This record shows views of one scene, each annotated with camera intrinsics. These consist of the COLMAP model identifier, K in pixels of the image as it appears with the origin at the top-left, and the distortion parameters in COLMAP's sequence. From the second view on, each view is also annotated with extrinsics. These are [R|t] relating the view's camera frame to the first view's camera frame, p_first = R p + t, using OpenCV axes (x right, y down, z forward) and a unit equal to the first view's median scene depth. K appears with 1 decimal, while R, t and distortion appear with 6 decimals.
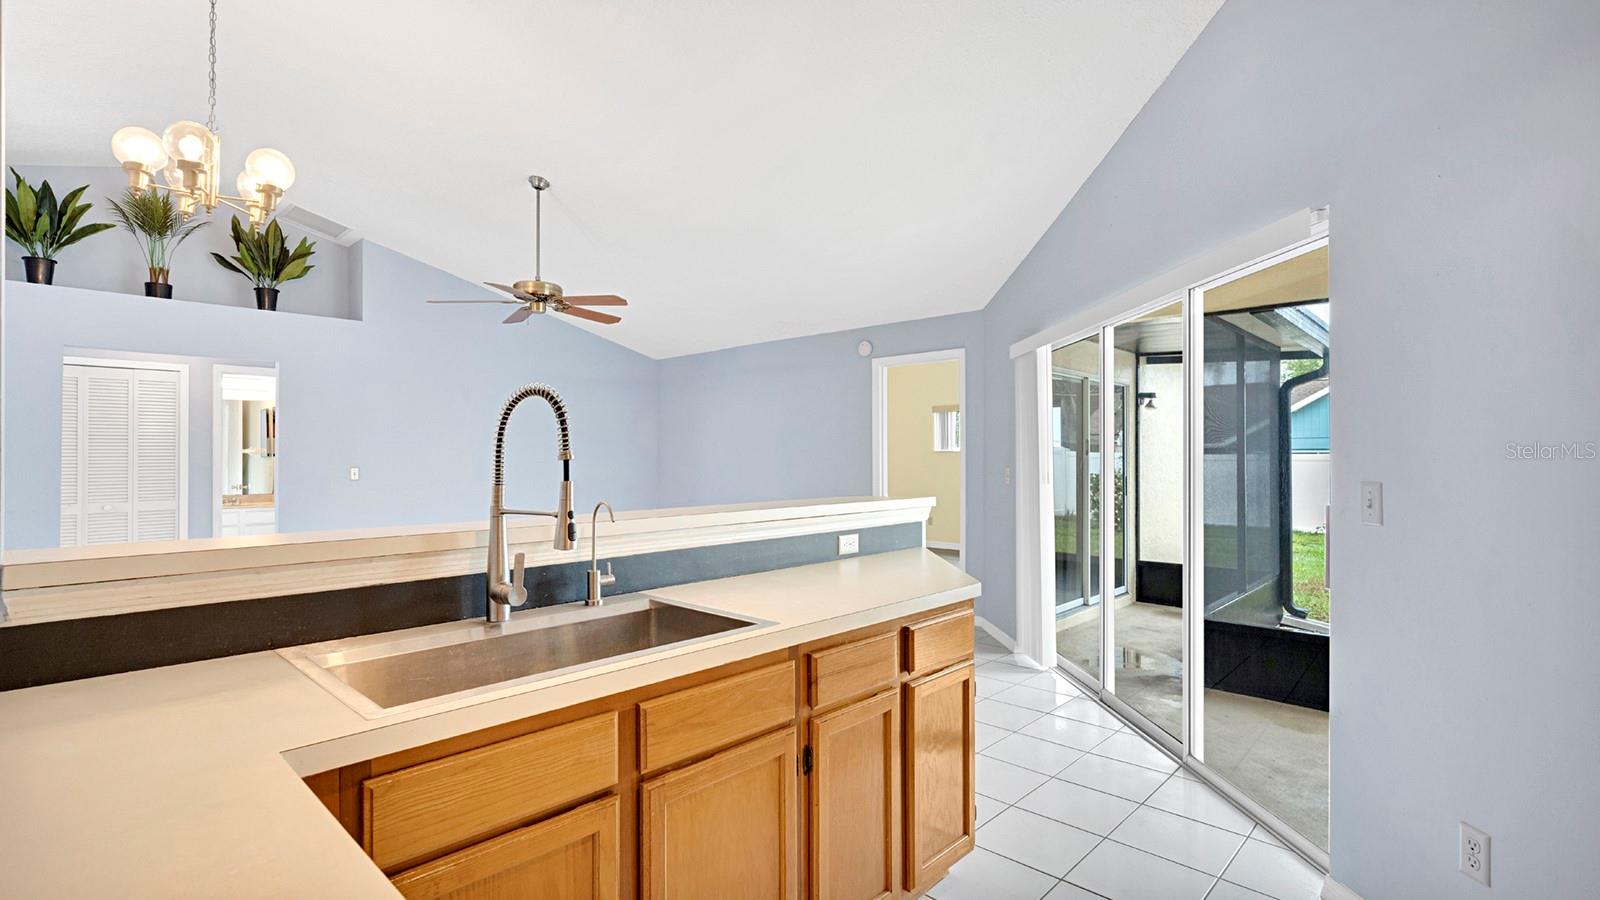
lens RADIAL K [[753.8, 0, 799.6], [0, 753.8, 448.5], [0, 0, 1]] dist [-0.003524, 0.000797]
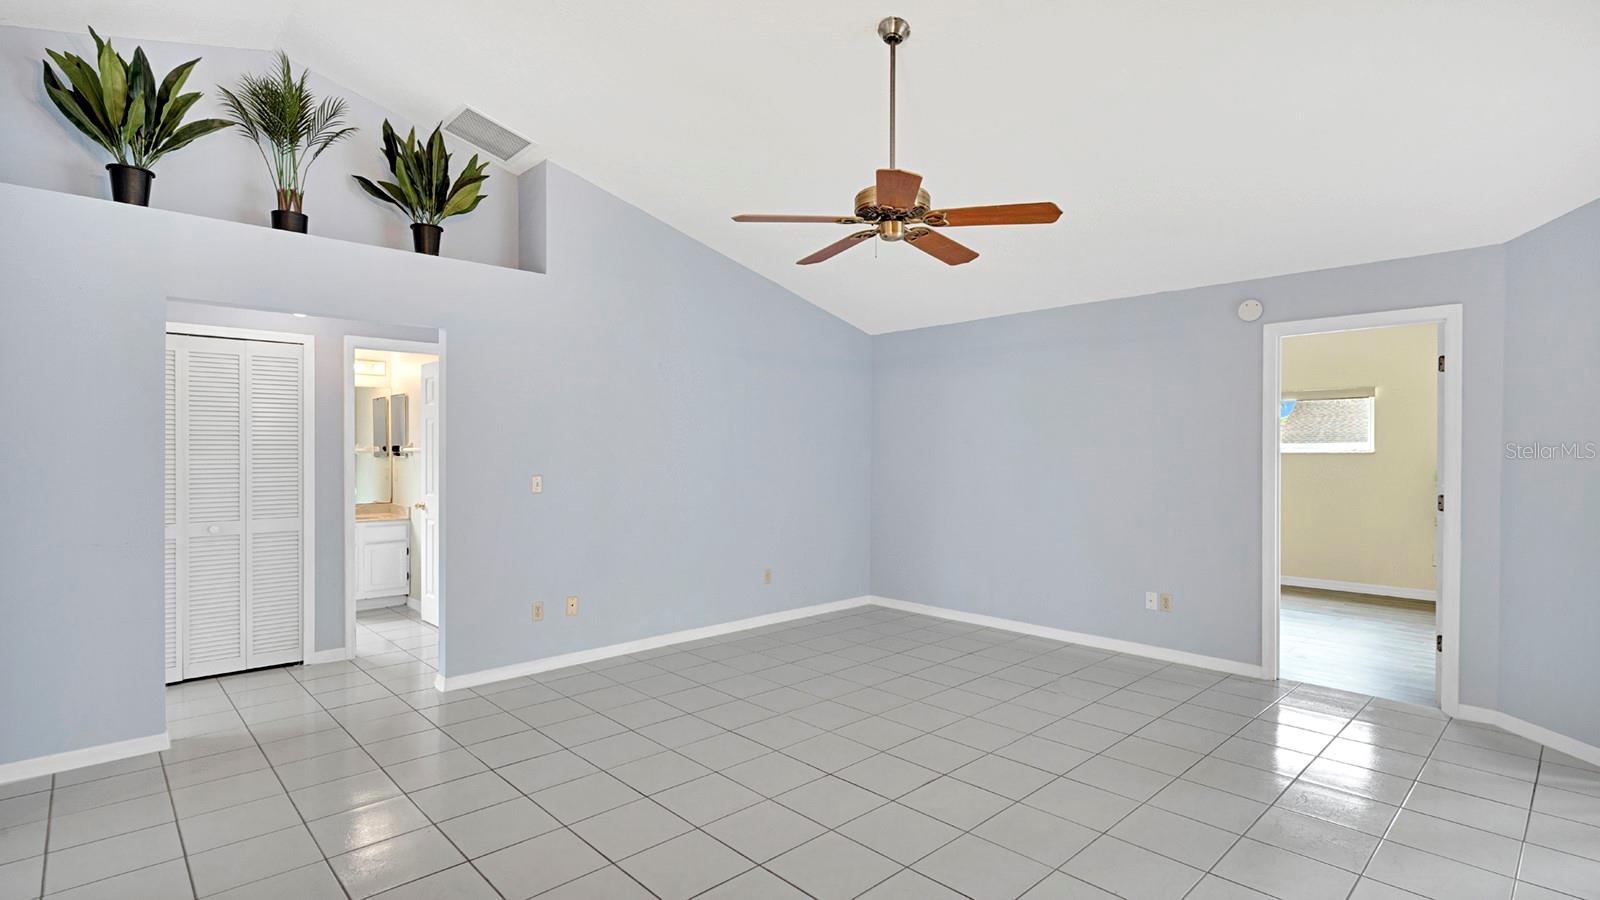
lens RADIAL K [[753.8, 0, 787.7], [0, 753.8, 454.4], [0, 0, 1]] dist [-0.003524, 0.000797]
pose [[0.998681, 0.005791, -0.051024, -0.355552], [-0.005318, 0.999942, 0.009387, -0.003649], [0.051075, -0.009103, 0.998653, 0.325399]]
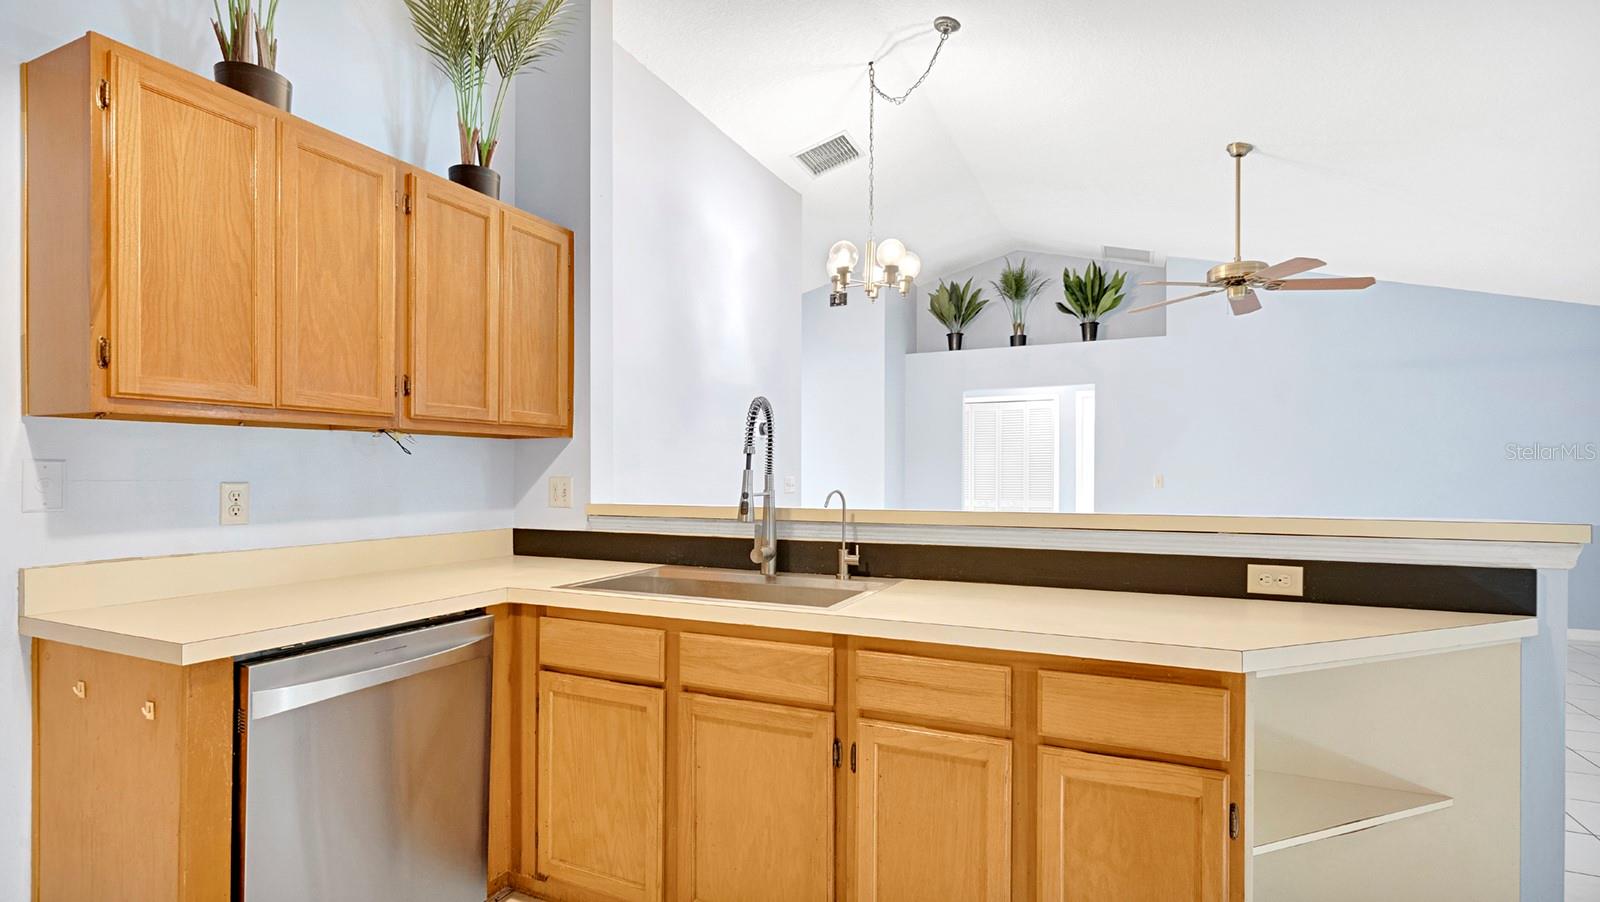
lens RADIAL K [[760.5, 0, 785.5], [0, 760.5, 472.1], [0, 0, 1]] dist [-0.000040, 0.000265]
pose [[0.310214, -0.000780, -0.950666, 0.292324], [0.009371, 0.999954, 0.002238, 0.013491], [0.950621, -0.009602, 0.310207, 0.196119]]
